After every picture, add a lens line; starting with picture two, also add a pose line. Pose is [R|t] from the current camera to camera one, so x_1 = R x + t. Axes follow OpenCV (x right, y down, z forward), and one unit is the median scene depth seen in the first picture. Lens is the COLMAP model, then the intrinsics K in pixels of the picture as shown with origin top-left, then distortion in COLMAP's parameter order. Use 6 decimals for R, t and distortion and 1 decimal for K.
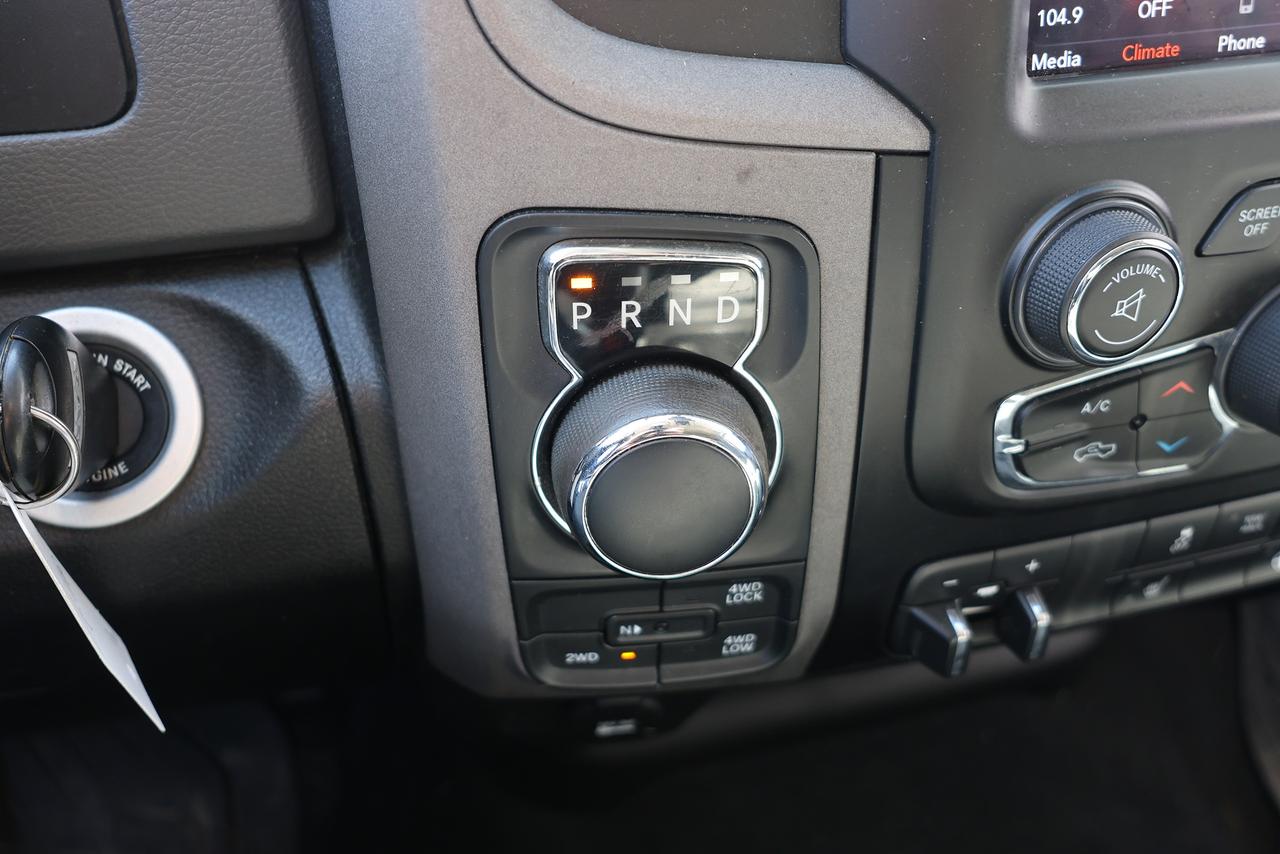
lens RADIAL K [[1098.5, 0, 639.9], [0, 1098.5, 424.8], [0, 0, 1]] dist [0.011649, -0.005236]
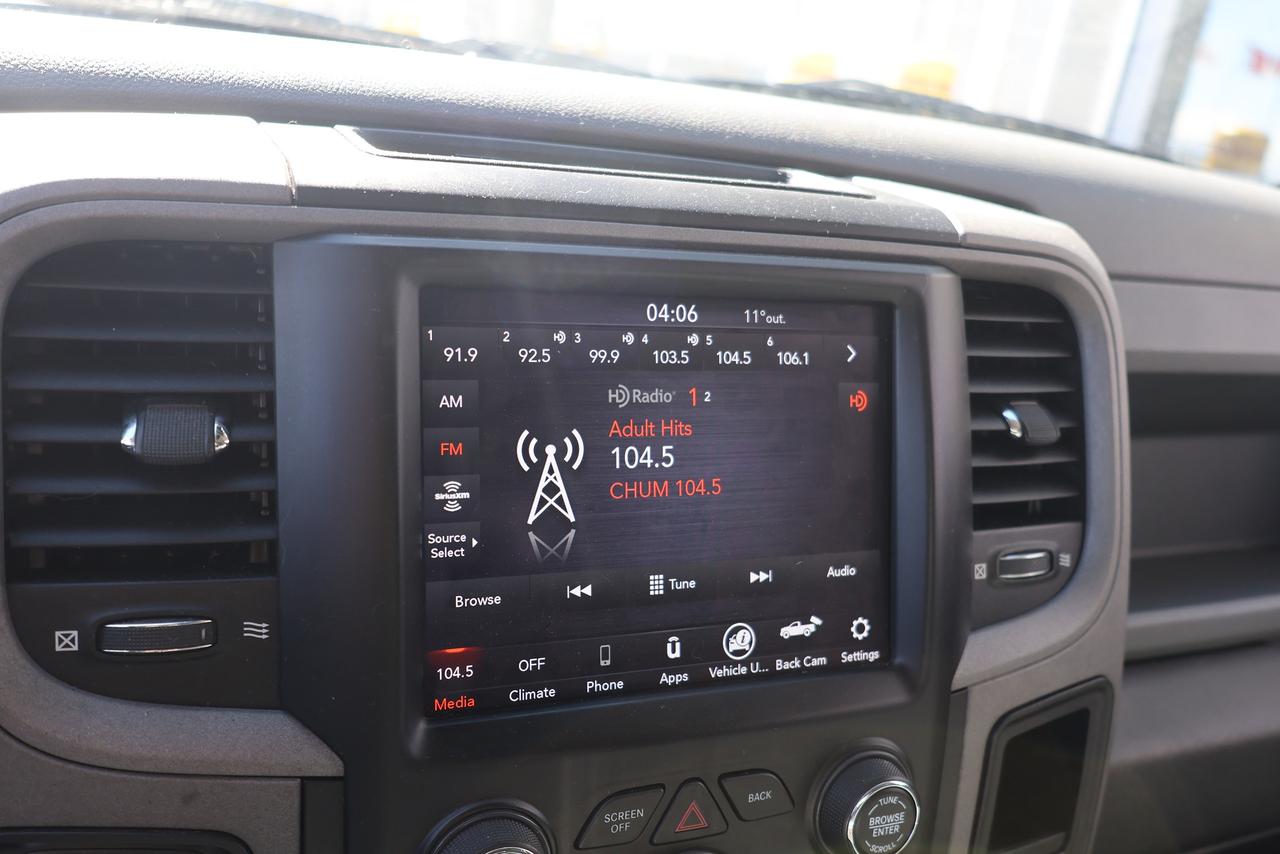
lens RADIAL K [[1185.0, 0, 637.9], [0, 1185.0, 422.5], [0, 0, 1]] dist [0.007781, 0.000000]
pose [[0.985959, 0.055672, 0.157433, 0.346157], [0.002650, 0.937452, -0.348103, -0.144223], [-0.166965, 0.343633, 0.924142, -0.491816]]
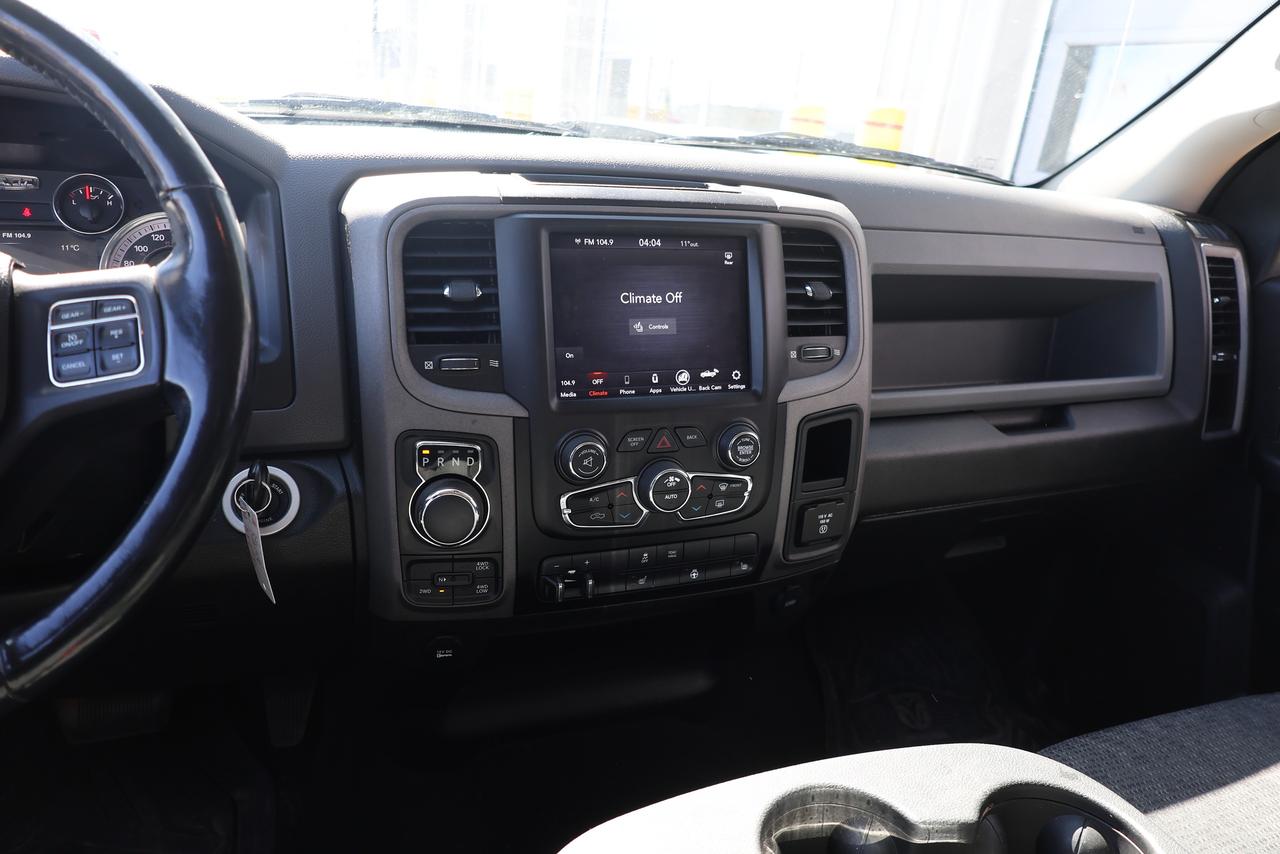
lens RADIAL K [[890.5, 0, 643.3], [0, 890.5, 422.8], [0, 0, 1]] dist [-0.009536, 0.011012]
pose [[0.995746, 0.018430, 0.090284, 0.355975], [0.010871, 0.949456, -0.313713, 0.638801], [-0.091502, 0.313360, 0.945216, -1.654284]]
